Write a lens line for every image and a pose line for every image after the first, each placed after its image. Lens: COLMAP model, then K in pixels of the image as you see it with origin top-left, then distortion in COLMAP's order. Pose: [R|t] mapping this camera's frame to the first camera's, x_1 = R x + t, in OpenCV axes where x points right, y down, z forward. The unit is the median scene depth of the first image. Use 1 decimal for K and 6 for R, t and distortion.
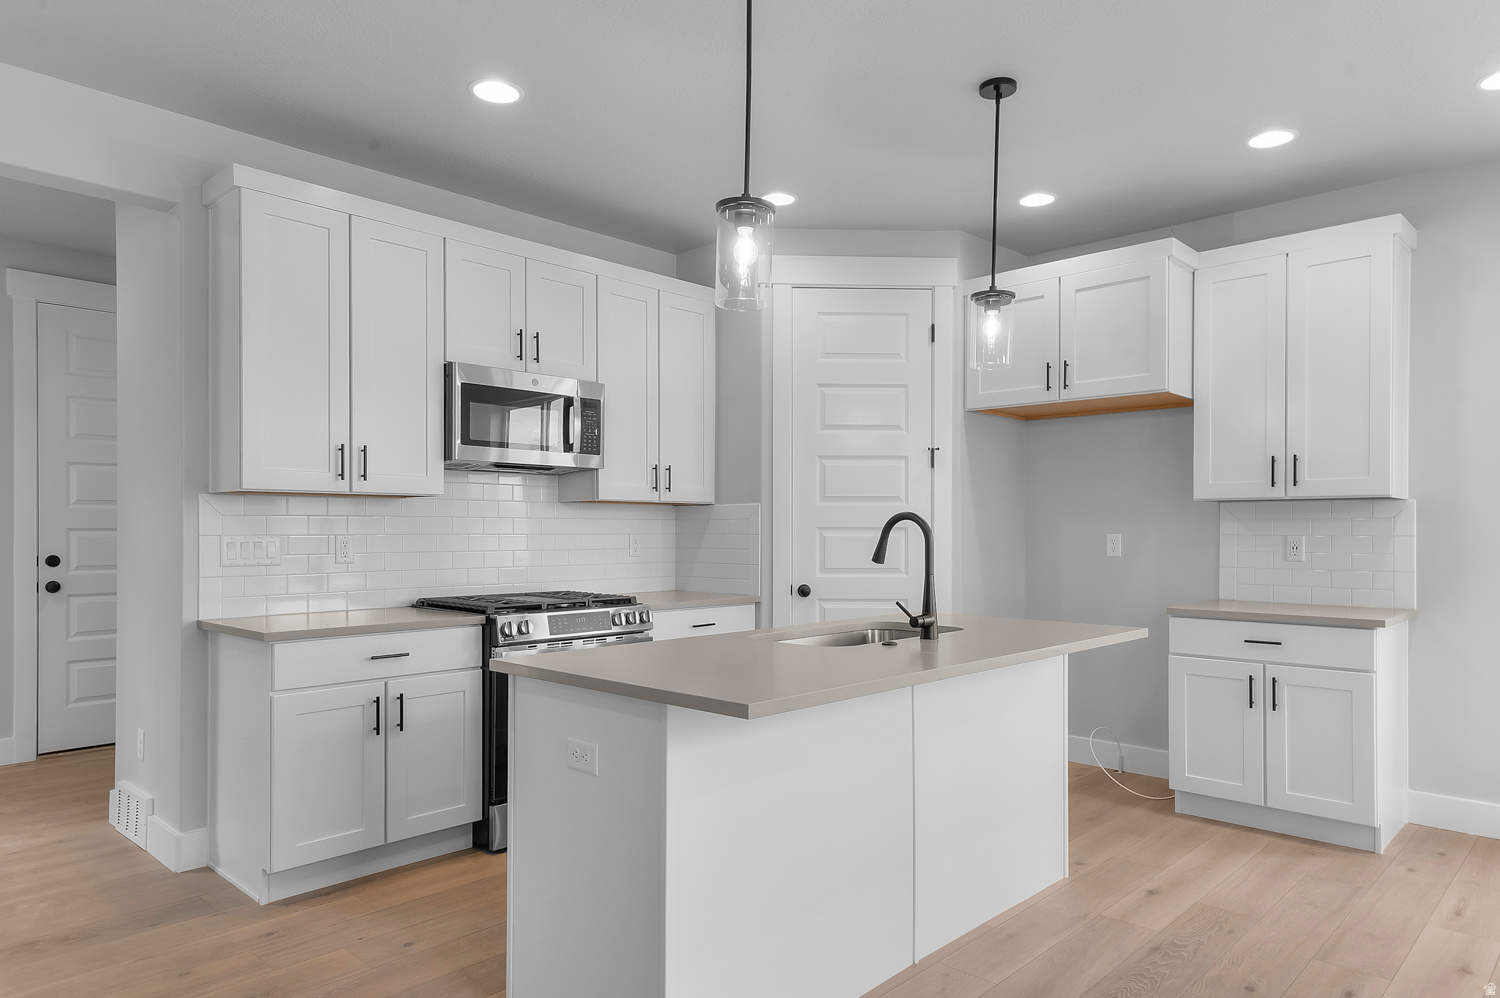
lens RADIAL K [[940.1, 0, 749.5], [0, 940.1, 520.2], [0, 0, 1]] dist [0.002393, -0.000534]
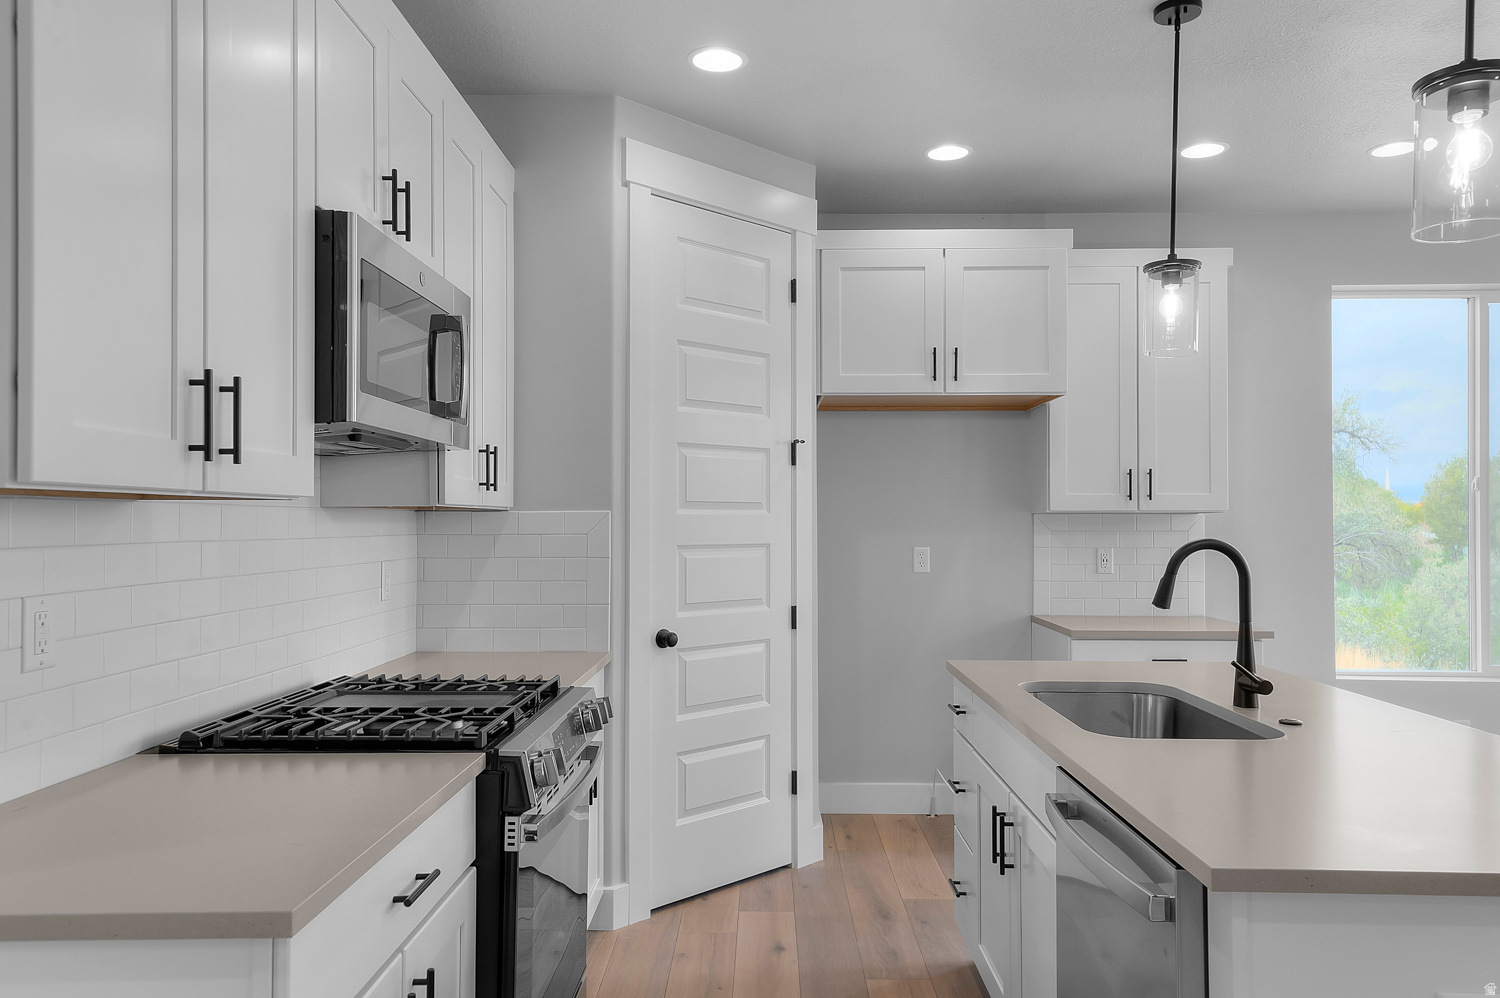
lens RADIAL K [[1060.6, 0, 750.0], [0, 1060.6, 499.0], [0, 0, 1]] dist [0.023681, 0.000069]
pose [[0.731088, 0.013627, 0.682147, -0.464100], [-0.005421, 0.999885, -0.014165, -0.017586], [-0.682262, 0.006658, 0.731078, 0.427948]]
